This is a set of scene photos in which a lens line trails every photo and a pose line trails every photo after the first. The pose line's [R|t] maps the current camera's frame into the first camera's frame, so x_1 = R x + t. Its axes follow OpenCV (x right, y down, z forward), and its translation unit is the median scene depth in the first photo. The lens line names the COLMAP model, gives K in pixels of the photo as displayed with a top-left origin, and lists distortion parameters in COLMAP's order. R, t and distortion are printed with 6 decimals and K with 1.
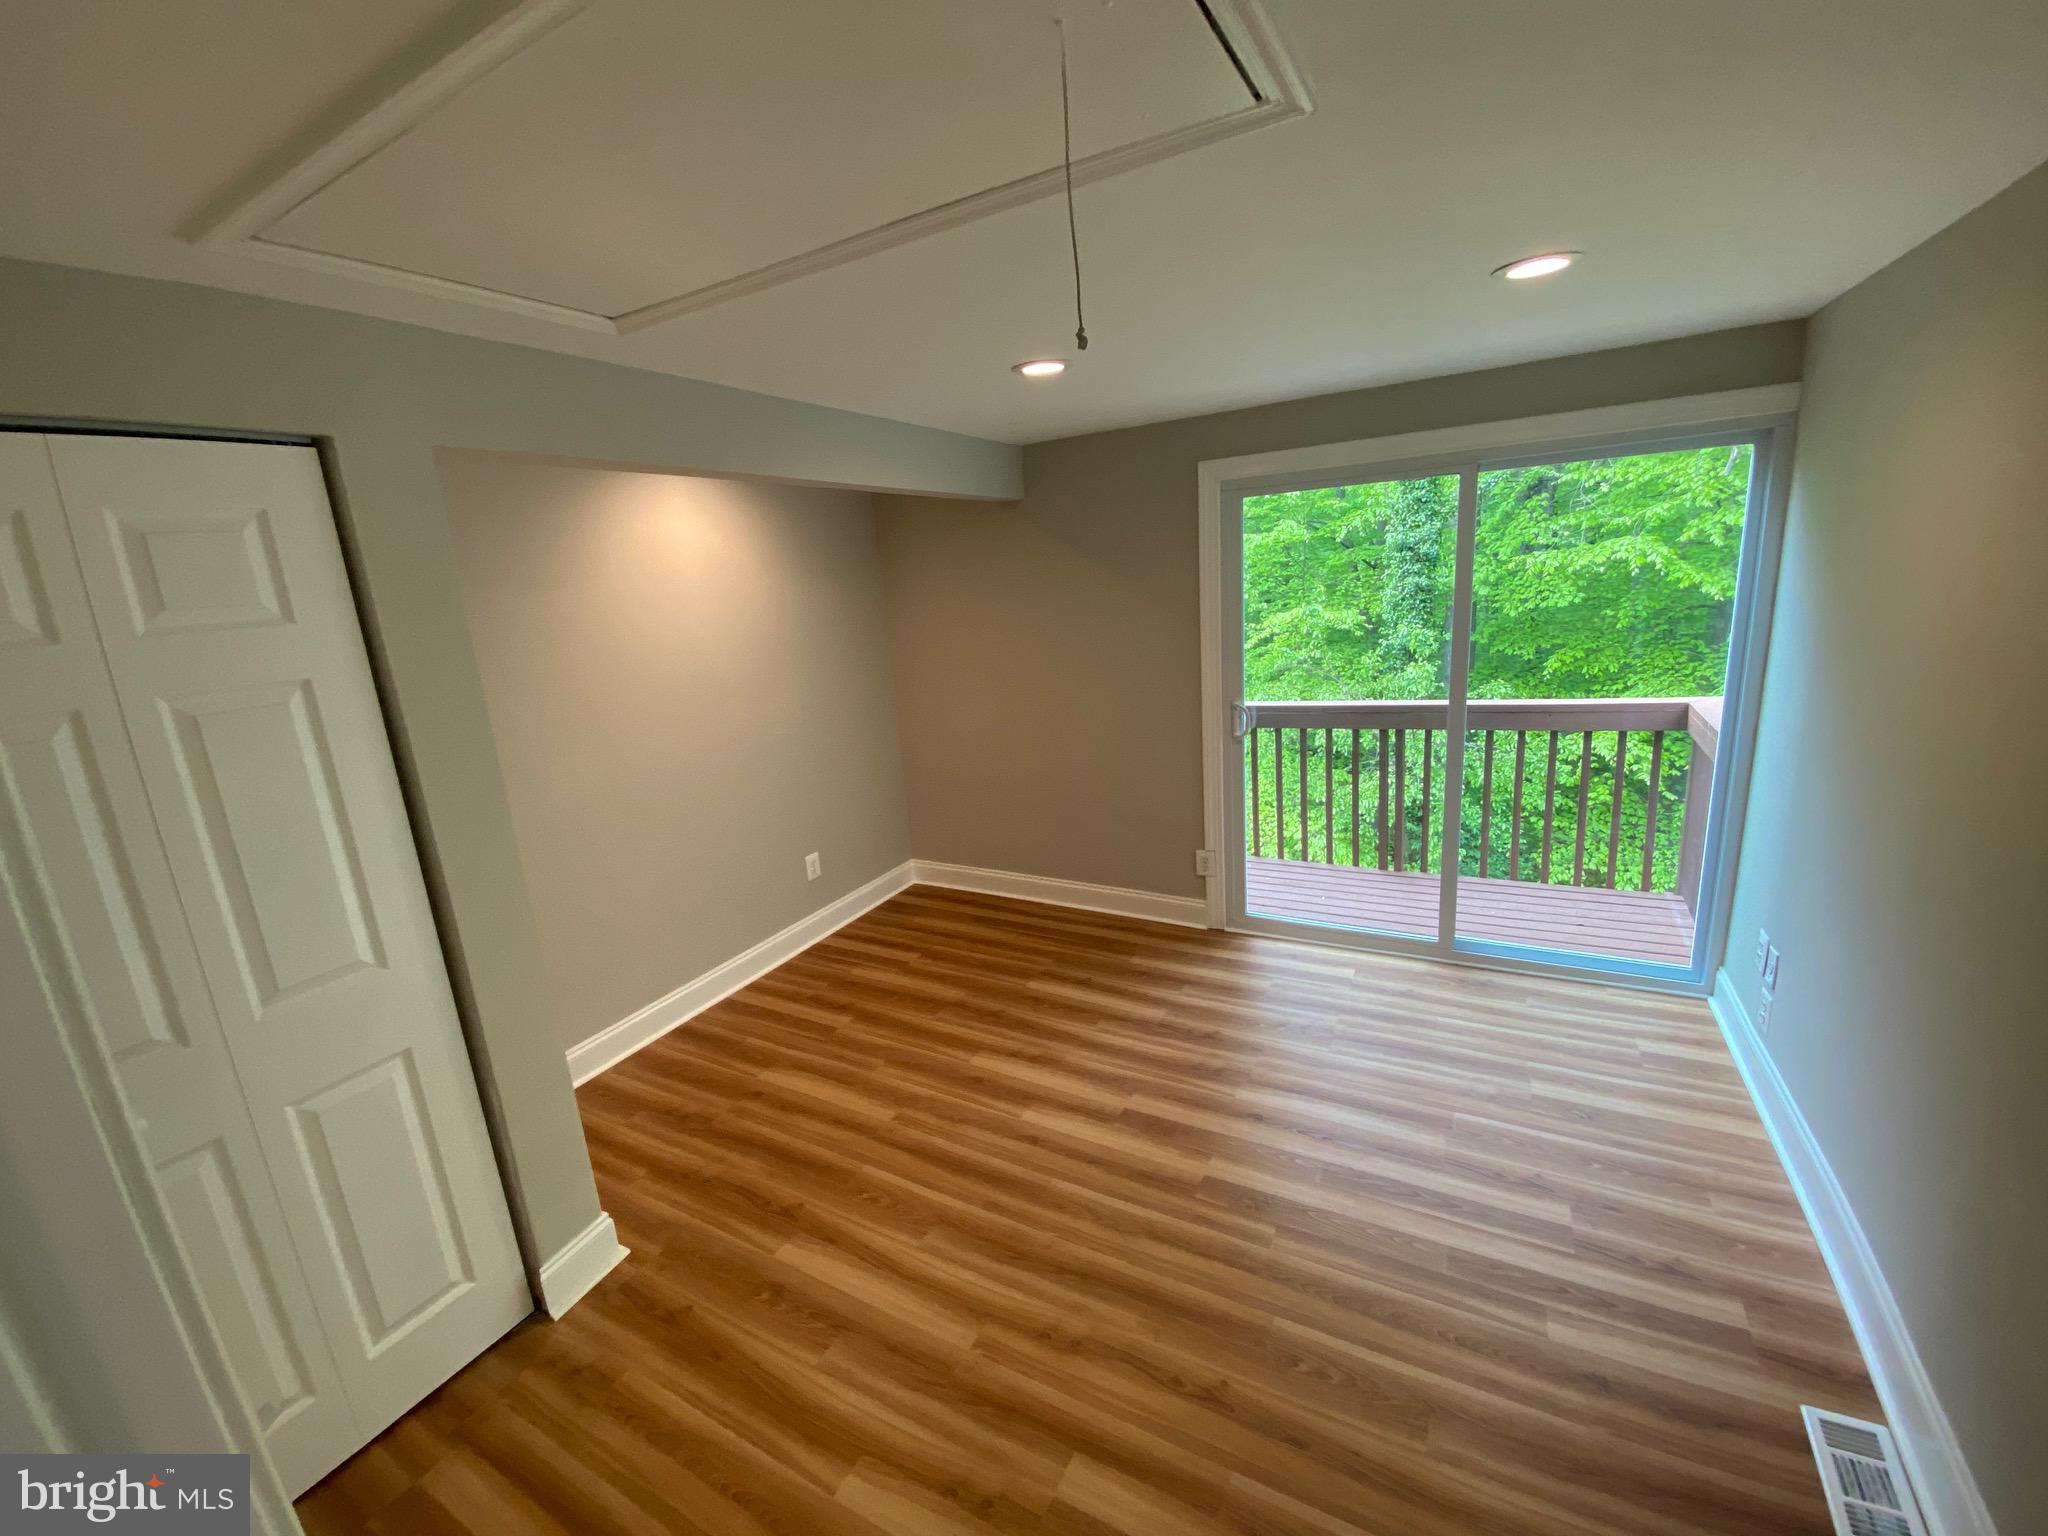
lens RADIAL K [[829.8, 0, 1011.1], [0, 829.8, 771.3], [0, 0, 1]] dist [0.003763, -0.012066]
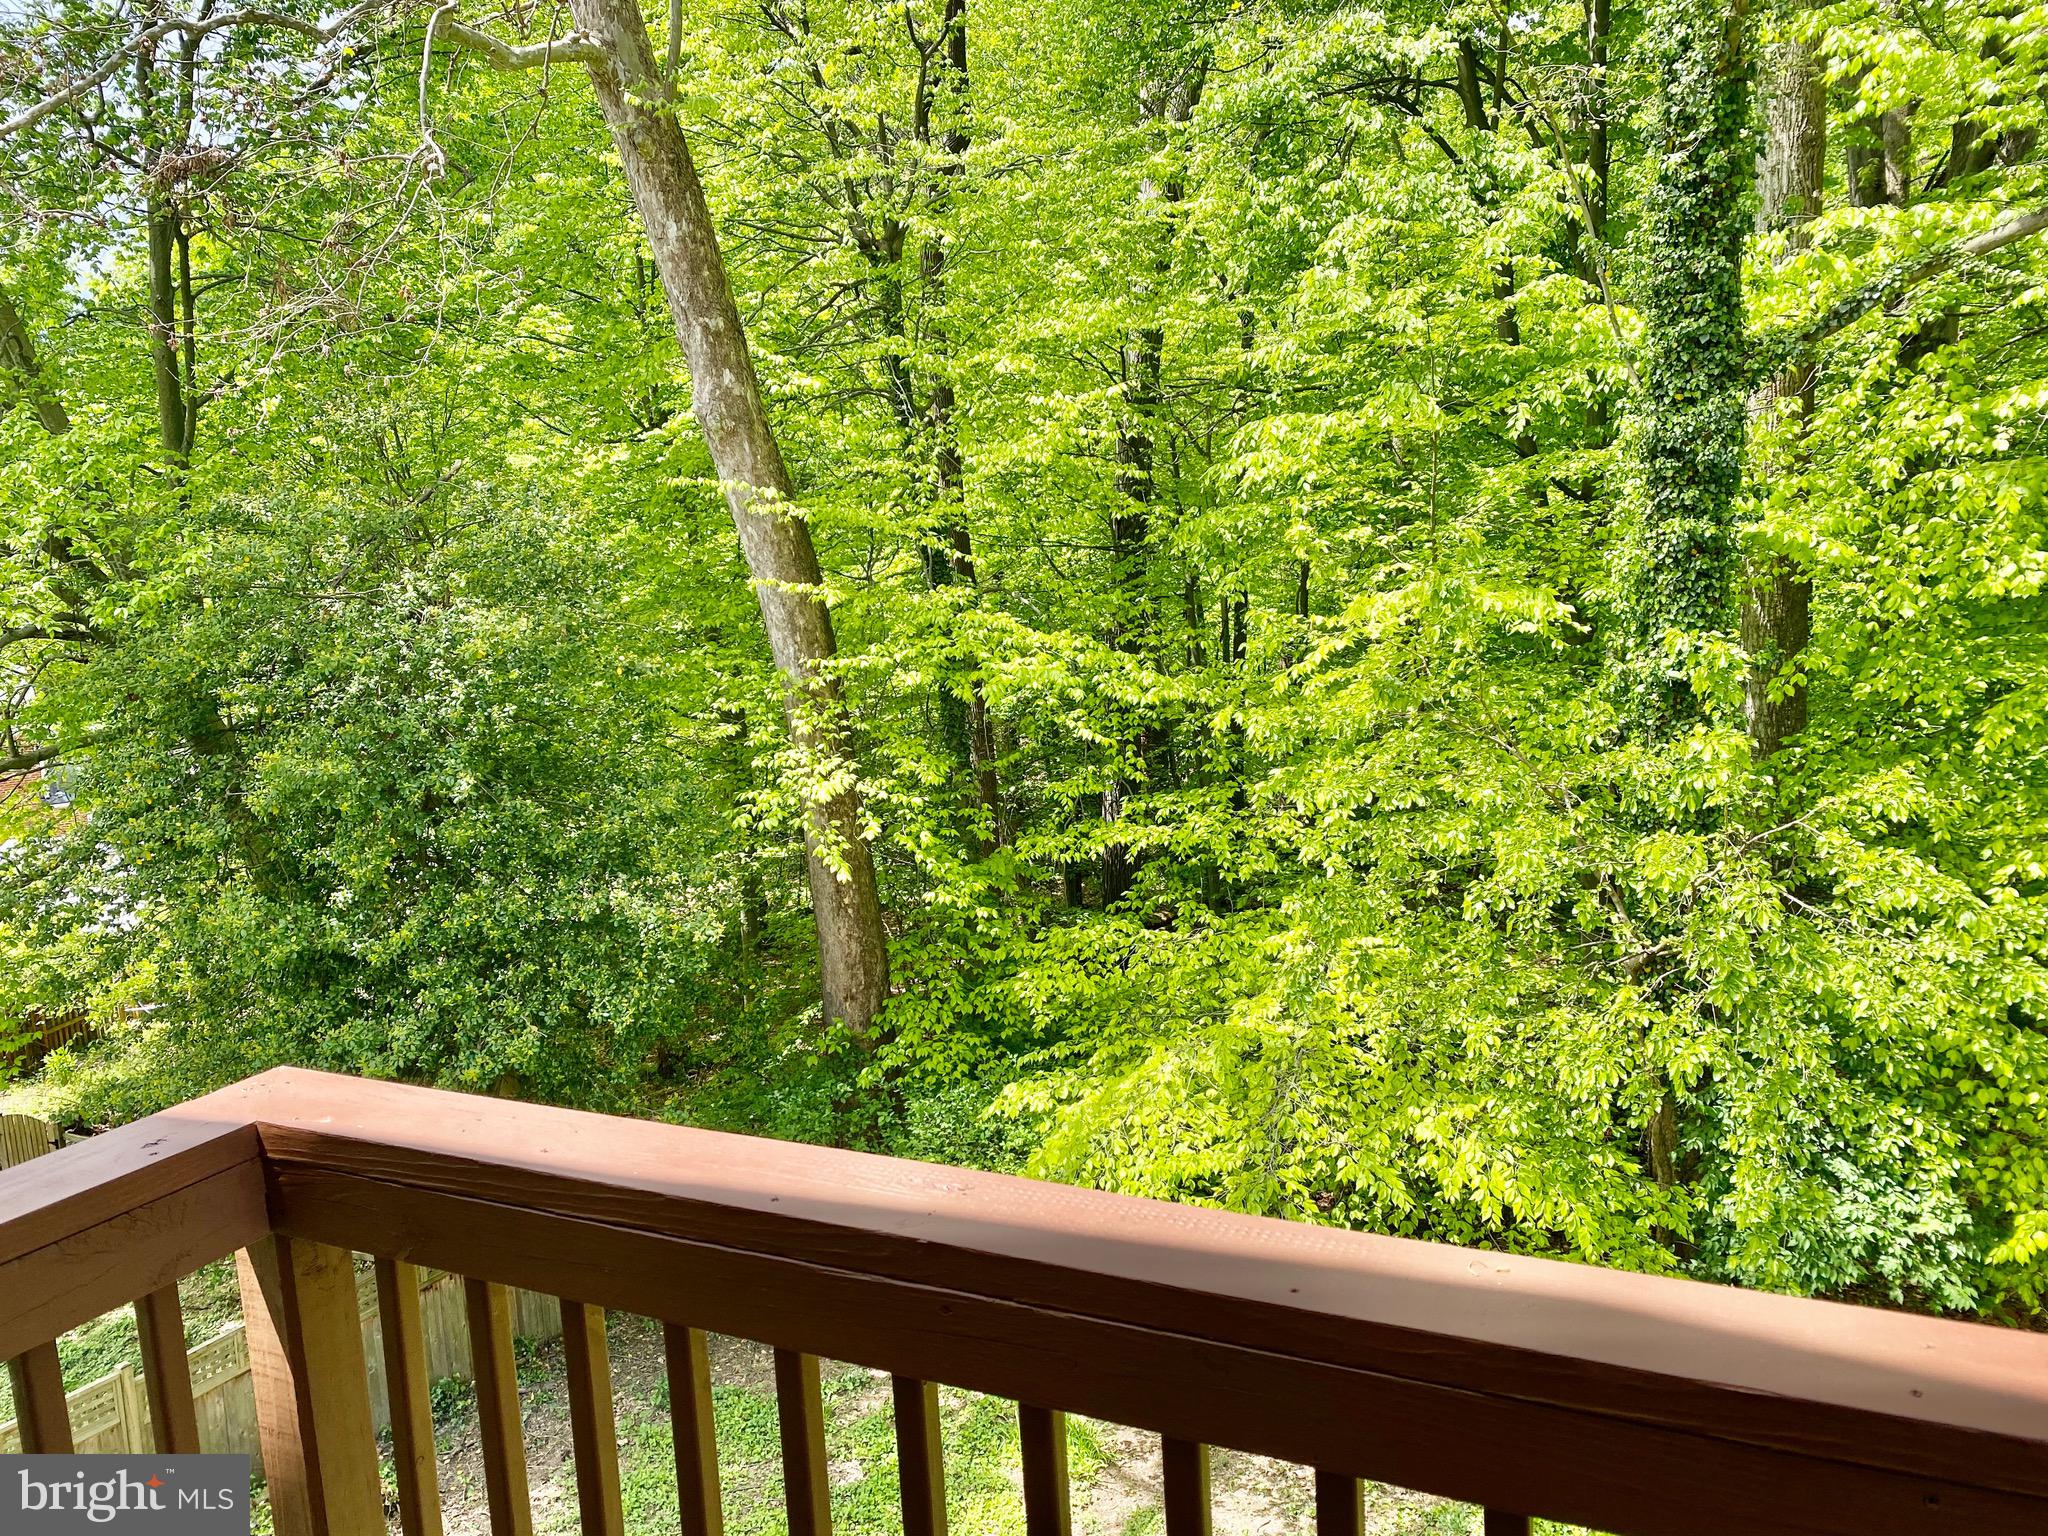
lens RADIAL K [[1549.4, 0, 1011.9], [0, 1549.4, 773.7], [0, 0, 1]] dist [0.047412, -0.054862]
pose [[0.997371, 0.014790, 0.070933, 0.301215], [-0.010284, 0.997930, -0.063484, -0.170348], [-0.071725, 0.062587, 0.995459, 0.827338]]
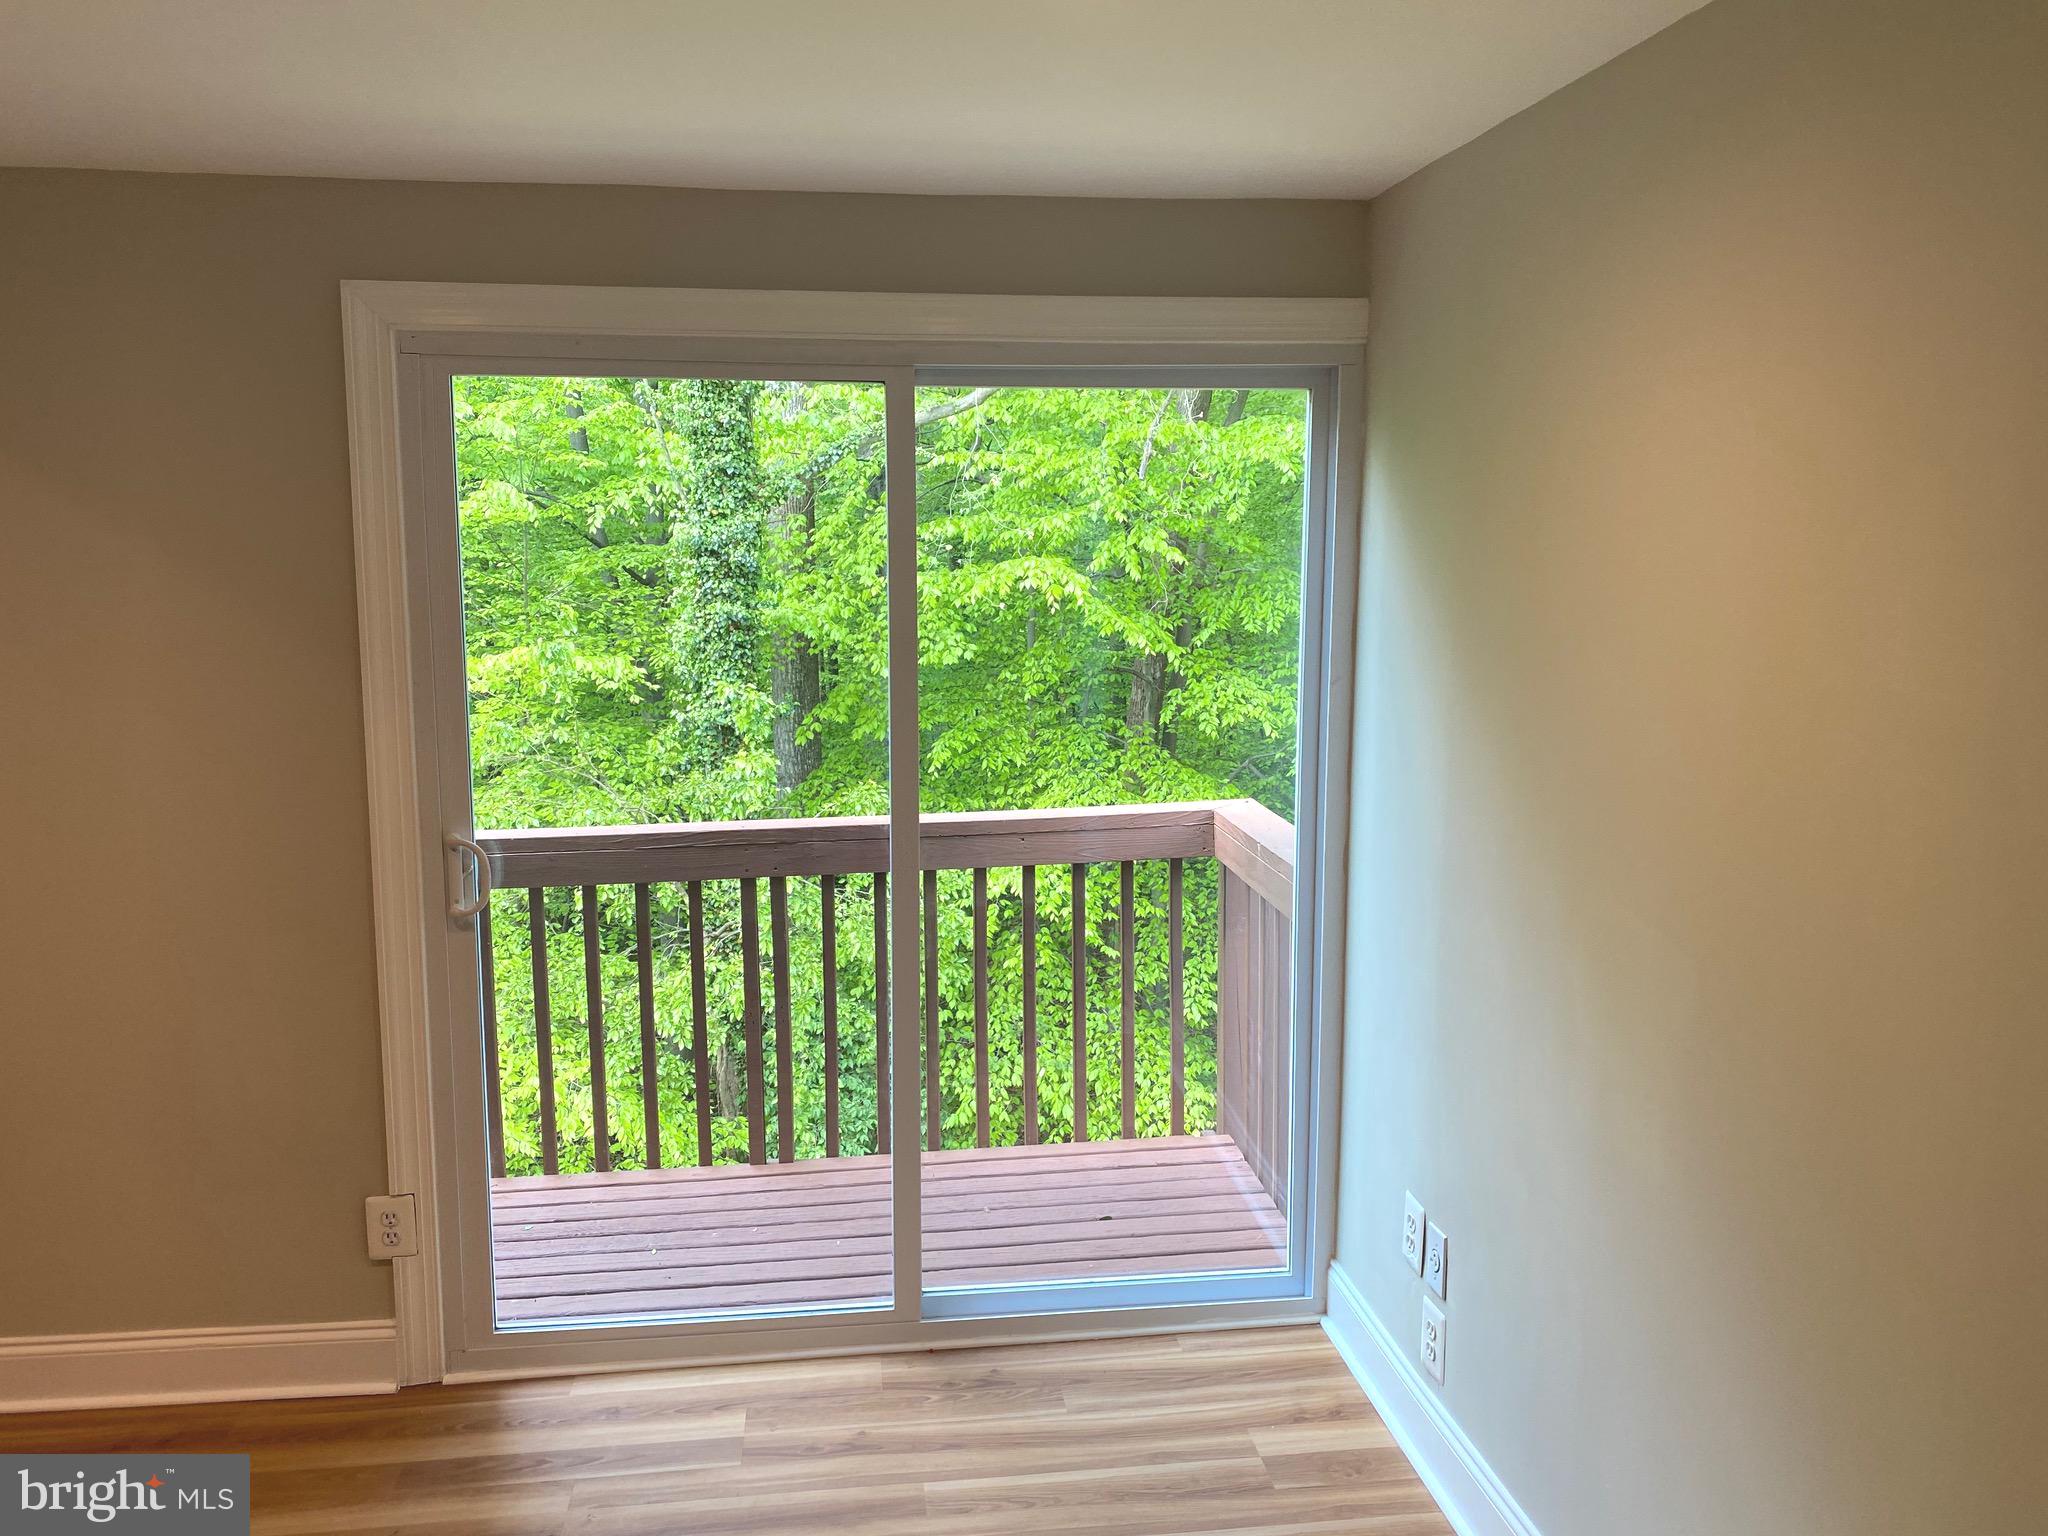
lens RADIAL K [[1558.9, 0, 1019.9], [0, 1558.9, 747.6], [0, 0, 1]] dist [0.023085, -0.031606]
pose [[0.797434, 0.001484, 0.603404, 0.015980], [0.079888, 0.990934, -0.108013, -0.017295], [-0.598094, 0.134338, 0.790086, 0.181848]]
